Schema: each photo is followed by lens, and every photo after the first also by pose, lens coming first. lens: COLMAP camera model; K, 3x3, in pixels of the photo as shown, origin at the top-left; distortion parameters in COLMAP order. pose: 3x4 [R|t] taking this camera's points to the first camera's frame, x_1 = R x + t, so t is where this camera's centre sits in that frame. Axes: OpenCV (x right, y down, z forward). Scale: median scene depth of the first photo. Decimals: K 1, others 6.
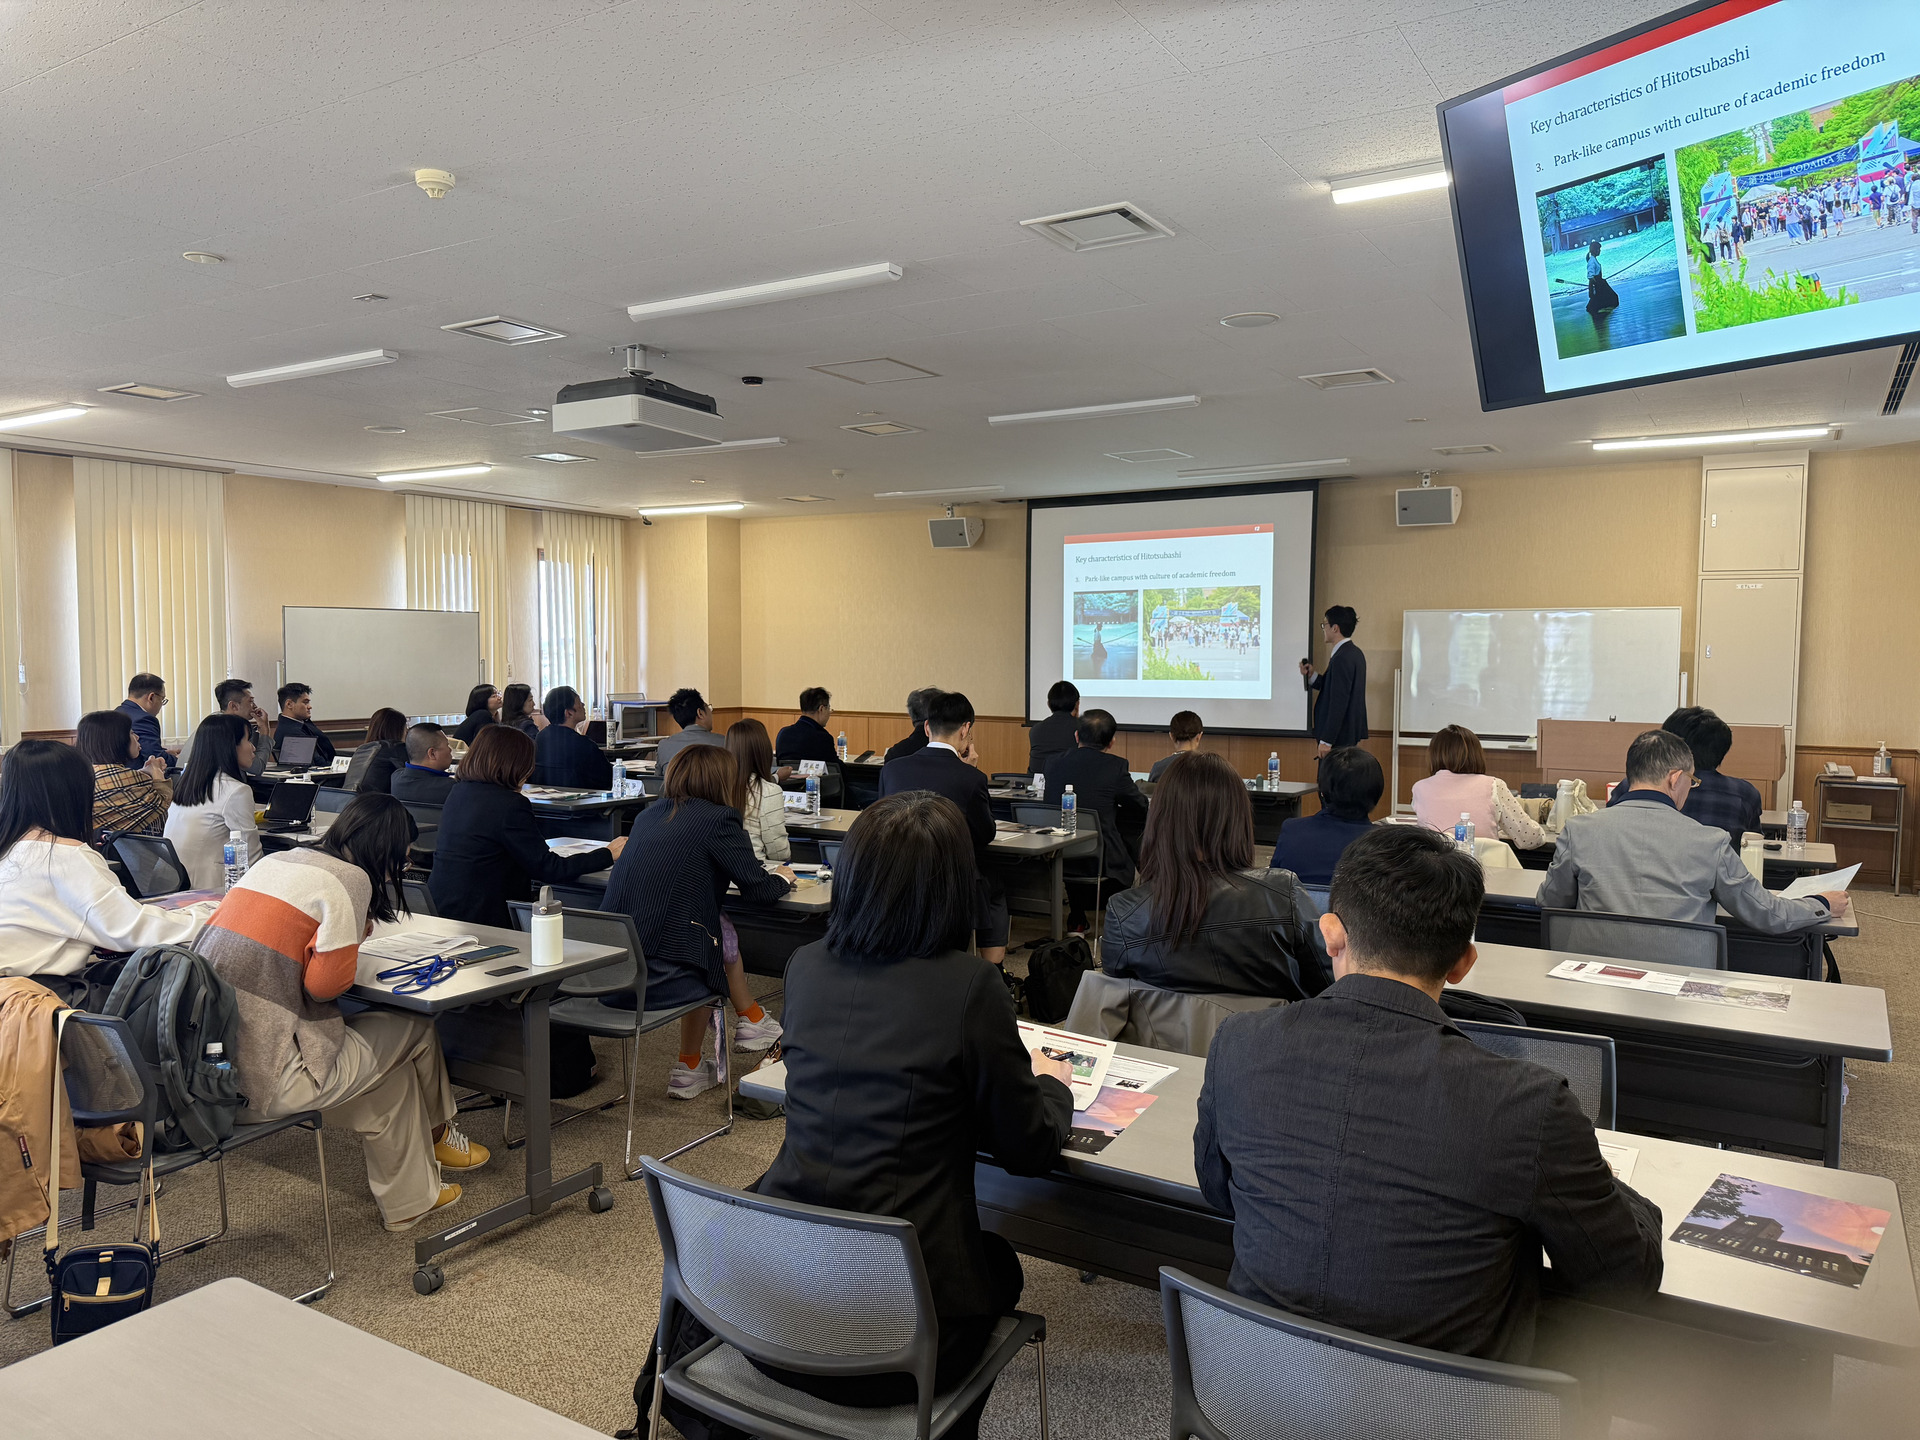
lens RADIAL K [[1340.4, 0, 970.4], [0, 1340.4, 730.5], [0, 0, 1]] dist [0.061184, -0.084497]
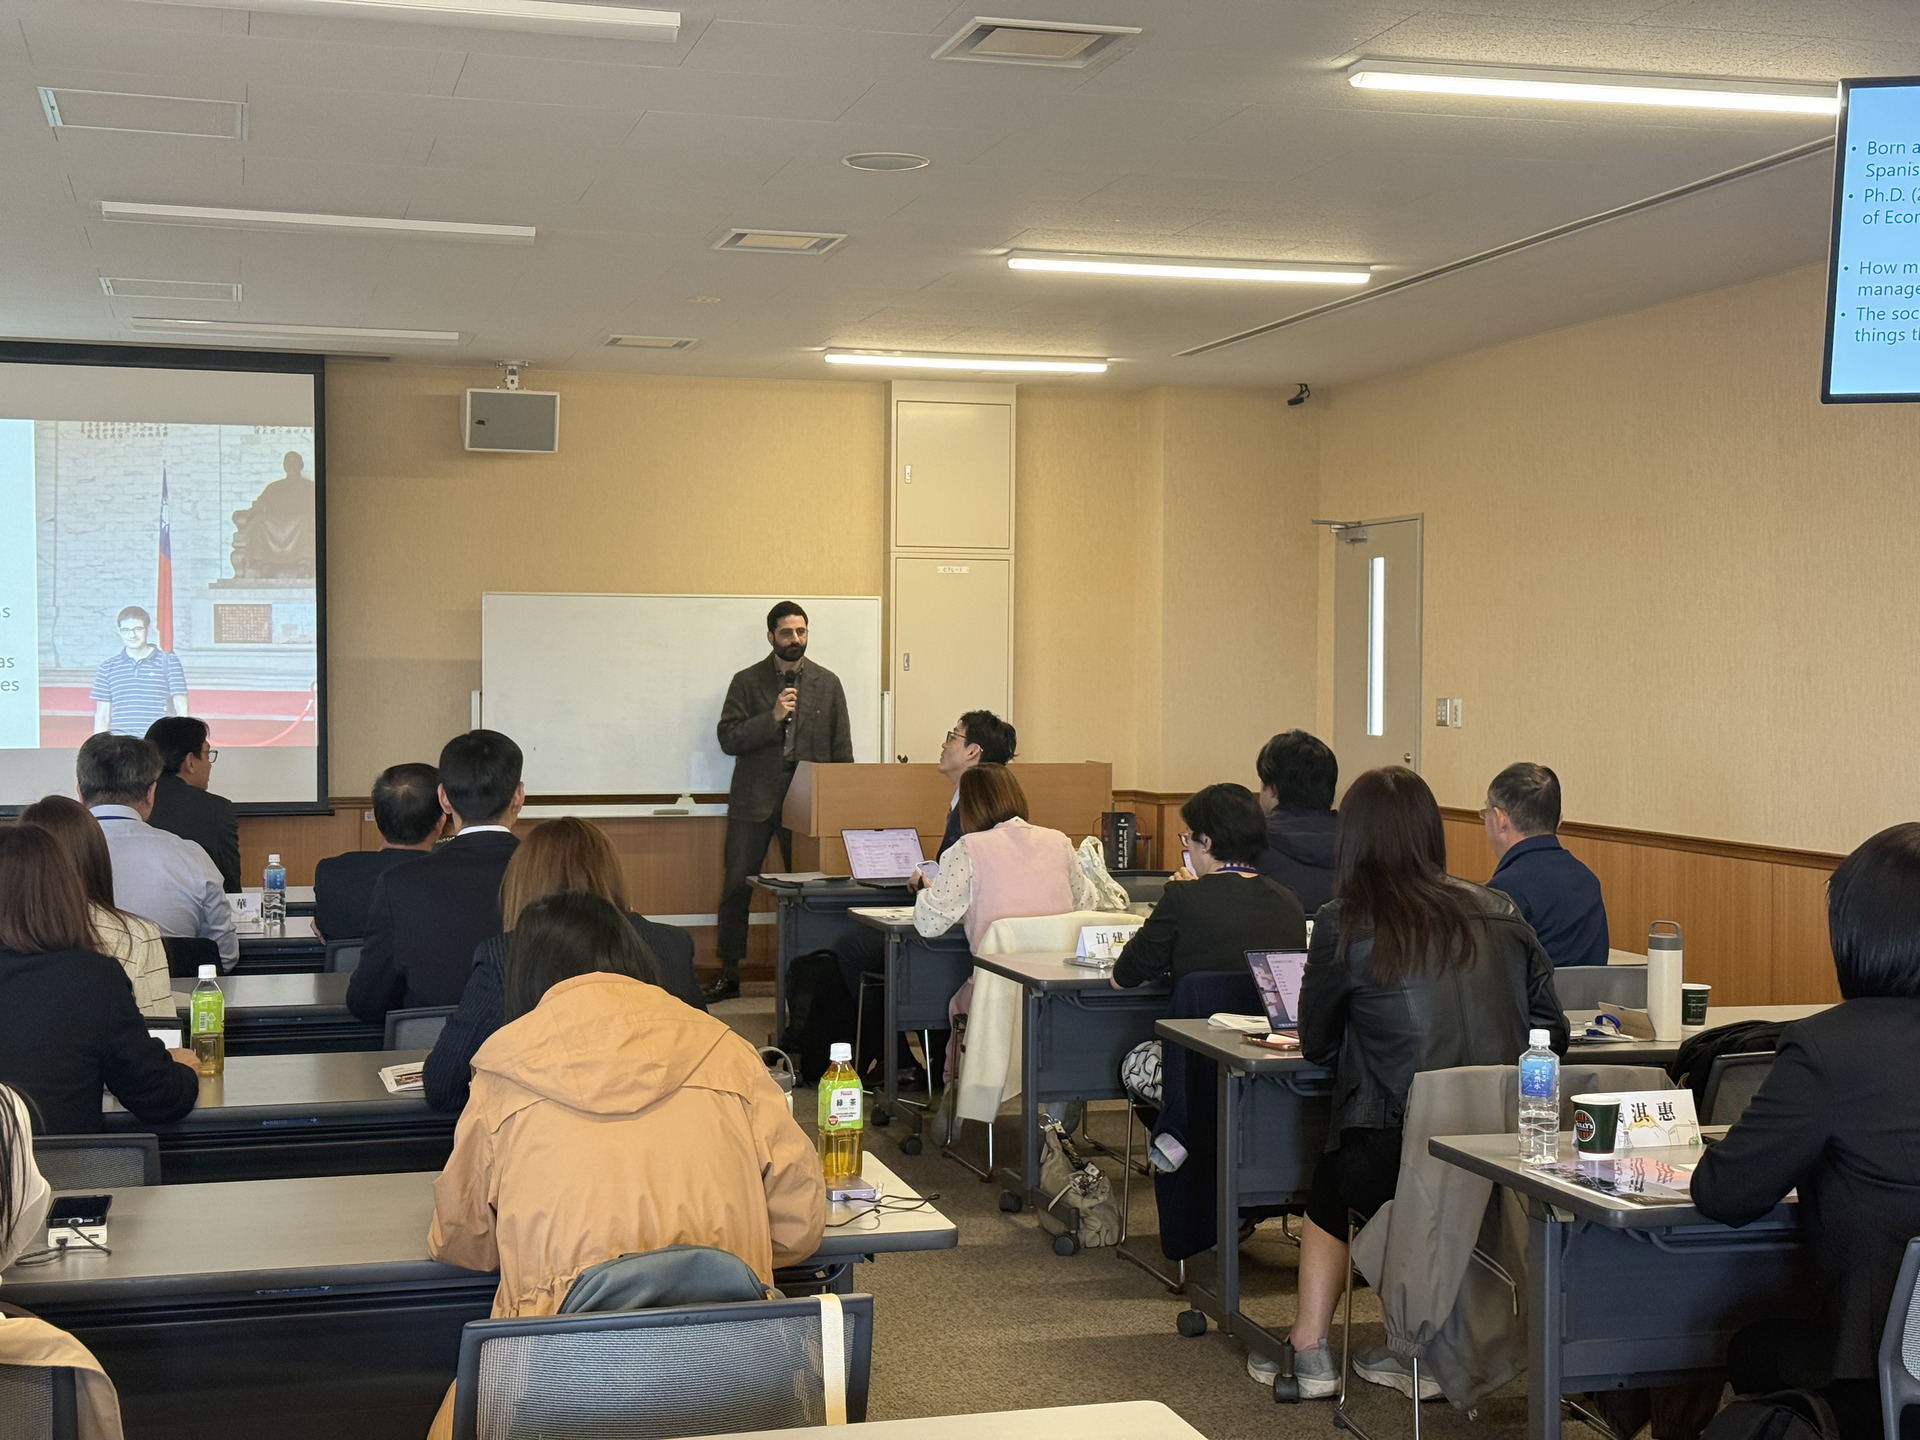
lens RADIAL K [[2699.8, 0, 946.3], [0, 2699.8, 726.0], [0, 0, 1]] dist [0.132983, 0.000000]
pose [[0.663040, -0.019183, 0.748338, -0.649042], [0.045078, 0.998881, -0.014334, -0.006029], [-0.747226, 0.043237, 0.663162, 0.090508]]
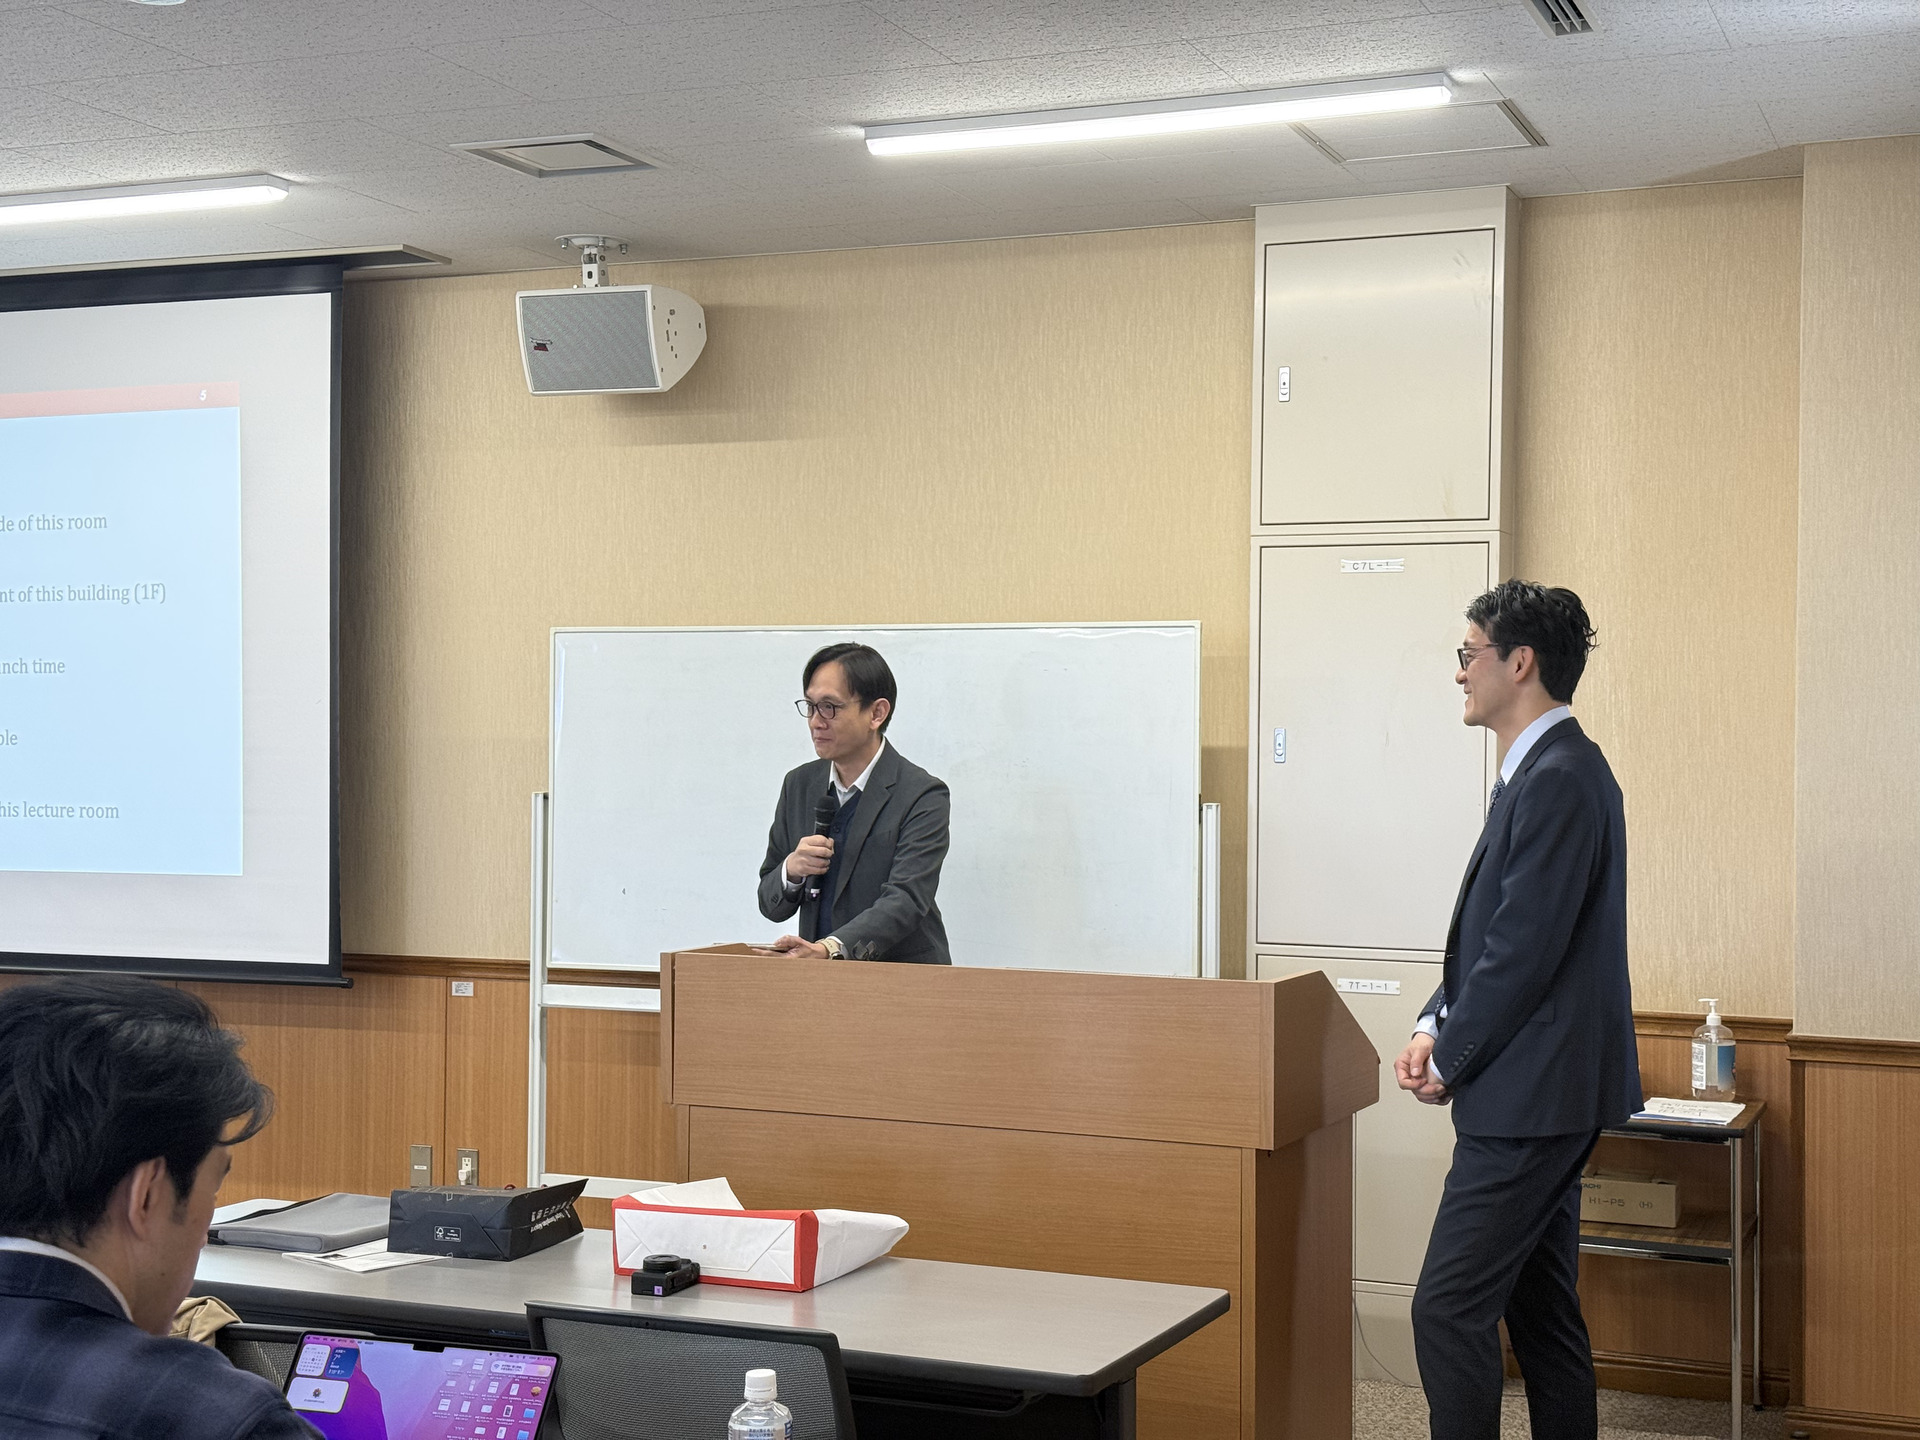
lens RADIAL K [[2699.8, 0, 958.5], [0, 2699.8, 773.1], [0, 0, 1]] dist [0.132983, 0.000000]
pose [[0.985635, -0.000878, 0.168885, 0.458177], [0.008483, 0.998982, -0.044310, -0.027149], [-0.168674, 0.045106, 0.984639, 0.413331]]
